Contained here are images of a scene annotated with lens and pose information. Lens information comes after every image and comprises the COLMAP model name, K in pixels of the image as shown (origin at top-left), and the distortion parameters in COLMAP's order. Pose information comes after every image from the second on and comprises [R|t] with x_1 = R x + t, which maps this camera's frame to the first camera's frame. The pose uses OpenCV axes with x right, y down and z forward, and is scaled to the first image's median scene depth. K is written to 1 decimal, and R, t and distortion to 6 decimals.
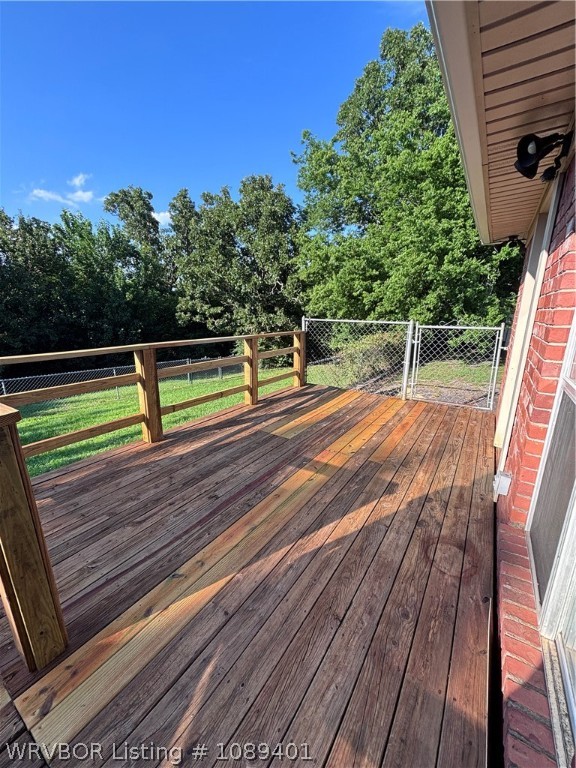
lens RADIAL K [[313.6, 0, 288.0], [0, 313.6, 384.0], [0, 0, 1]] dist [-0.001080, -0.000748]
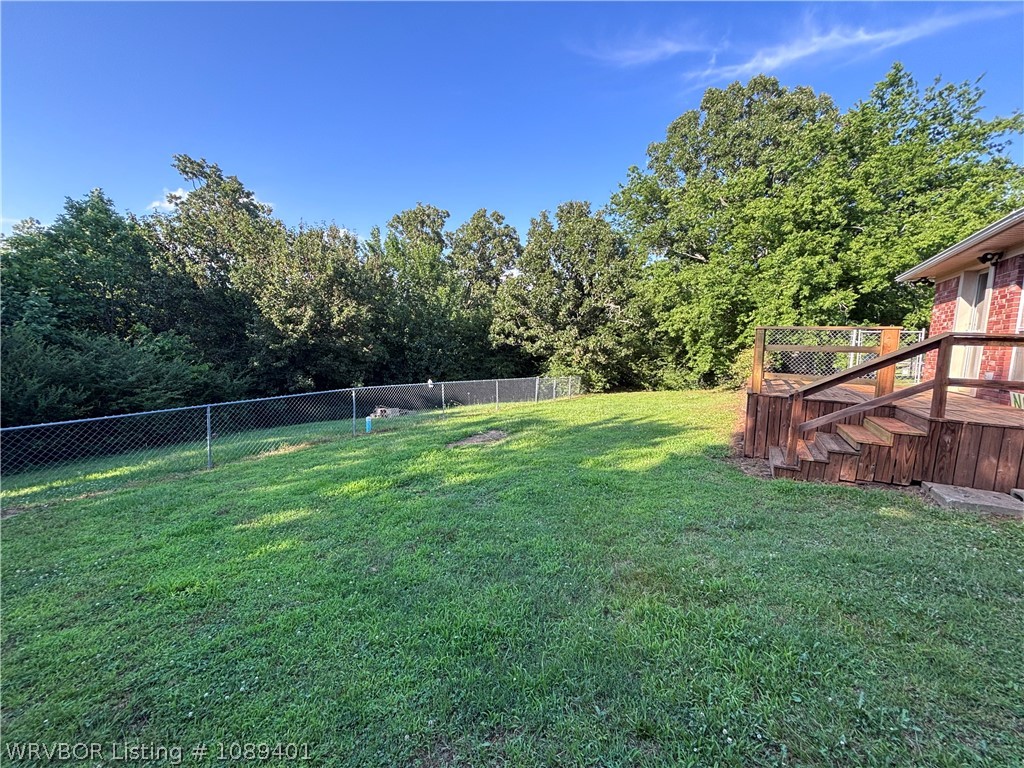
lens RADIAL K [[418.1, 0, 506.5], [0, 418.1, 384.7], [0, 0, 1]] dist [-0.001080, -0.000748]
pose [[0.997445, 0.001010, 0.071432, -0.396608], [0.008420, 0.991267, -0.131600, 0.087979], [-0.070941, 0.131865, 0.988726, -0.226645]]
